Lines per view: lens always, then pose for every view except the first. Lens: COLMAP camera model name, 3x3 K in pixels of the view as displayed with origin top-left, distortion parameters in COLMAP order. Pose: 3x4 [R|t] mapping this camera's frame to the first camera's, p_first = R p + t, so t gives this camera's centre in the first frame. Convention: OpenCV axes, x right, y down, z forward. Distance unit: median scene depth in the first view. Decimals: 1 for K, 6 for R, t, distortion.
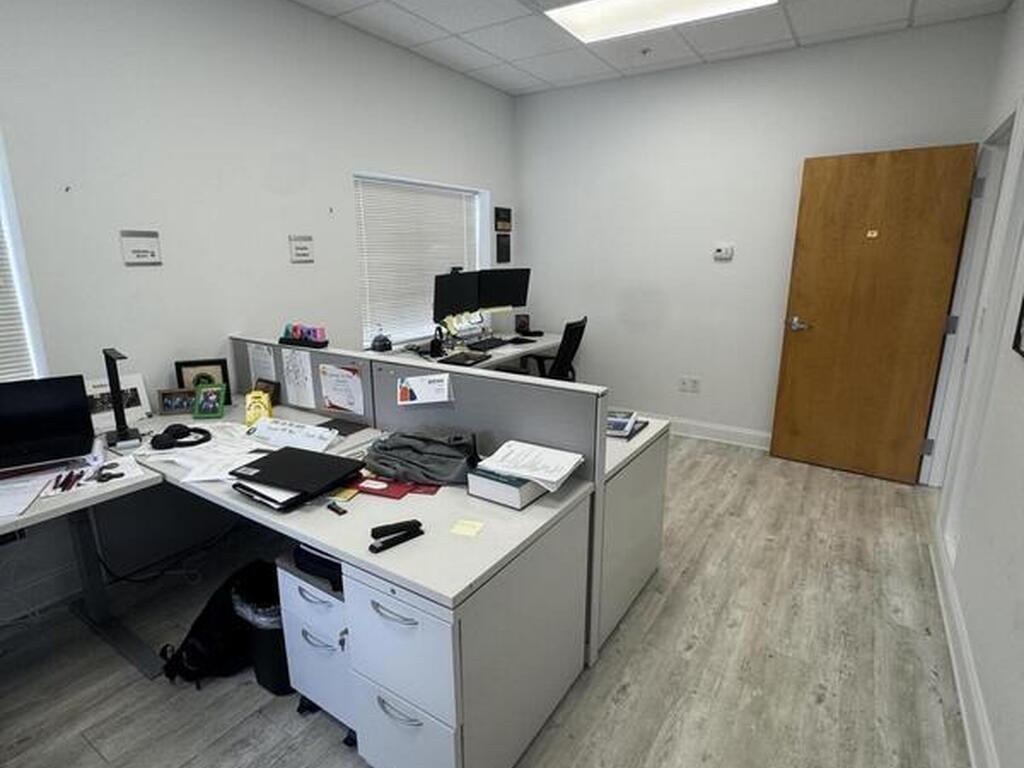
lens RADIAL K [[548.8, 0, 510.3], [0, 548.8, 382.6], [0, 0, 1]] dist [-0.013802, -0.003130]
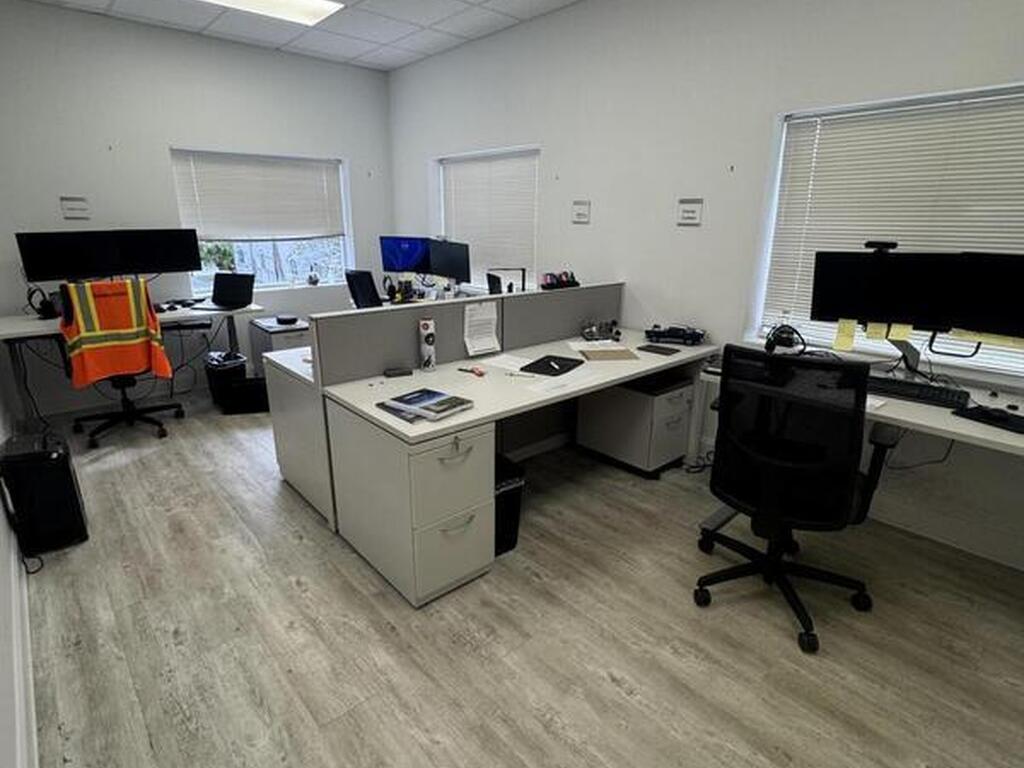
lens RADIAL K [[548.8, 0, 515.5], [0, 548.8, 379.4], [0, 0, 1]] dist [-0.013802, -0.003130]
pose [[-0.266455, 0.270790, -0.925027, 1.010048], [-0.229792, 0.914202, 0.333813, -0.311972], [0.936054, 0.301510, -0.181369, 1.351304]]
